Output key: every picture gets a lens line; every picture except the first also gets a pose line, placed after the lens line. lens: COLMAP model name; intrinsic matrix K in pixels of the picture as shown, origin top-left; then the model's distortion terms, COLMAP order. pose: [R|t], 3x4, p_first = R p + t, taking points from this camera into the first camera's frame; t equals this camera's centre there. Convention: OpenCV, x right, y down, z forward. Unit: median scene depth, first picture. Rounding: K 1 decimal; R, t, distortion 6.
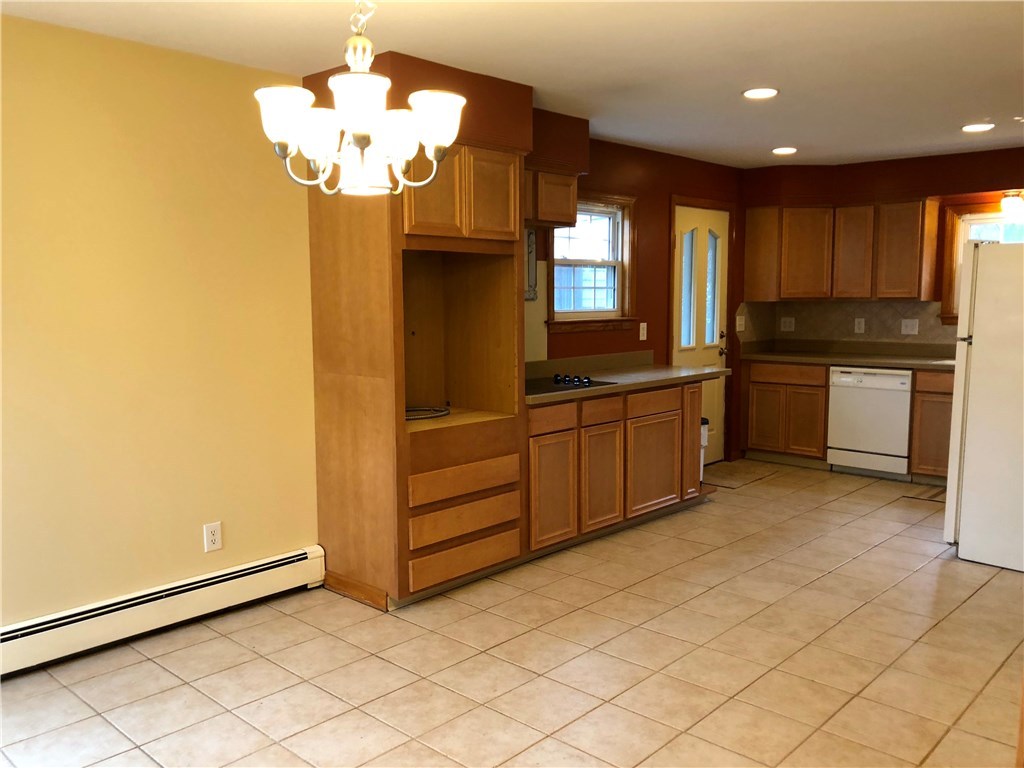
lens RADIAL K [[833.1, 0, 514.2], [0, 833.1, 372.5], [0, 0, 1]] dist [0.010671, -0.003946]
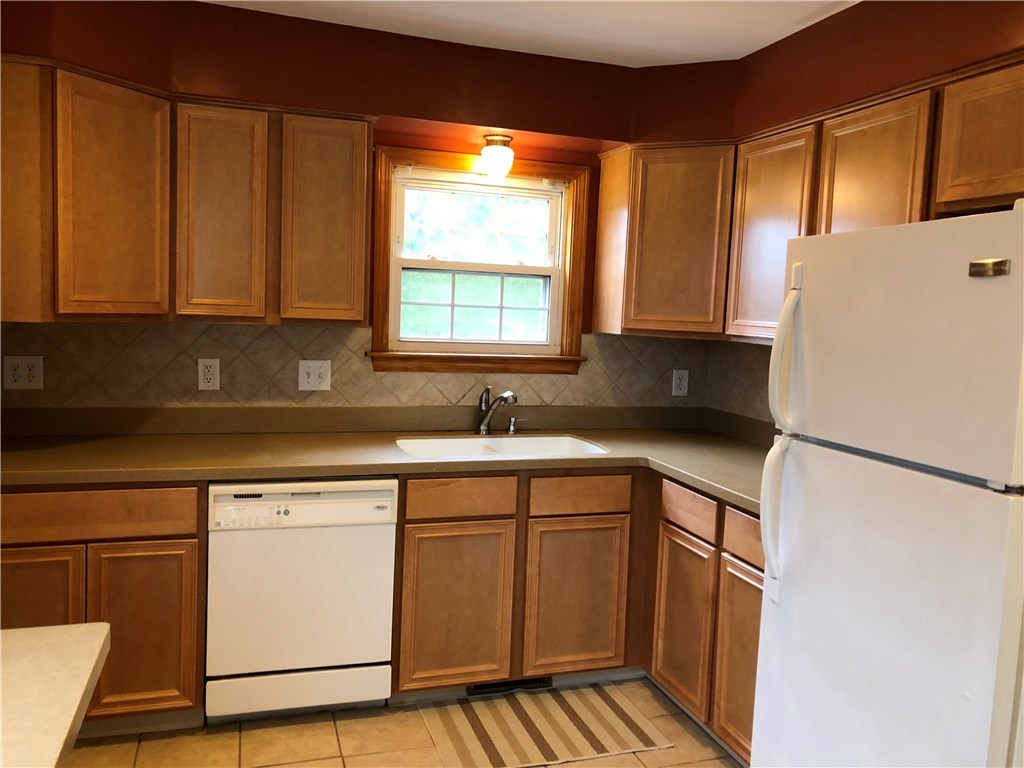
lens RADIAL K [[833.1, 0, 514.2], [0, 833.1, 372.5], [0, 0, 1]] dist [0.010671, -0.003946]
pose [[0.482209, -0.047825, 0.874750, 0.095135], [0.041278, 0.998640, 0.031844, -0.069307], [-0.875083, 0.020753, 0.483528, 0.668417]]
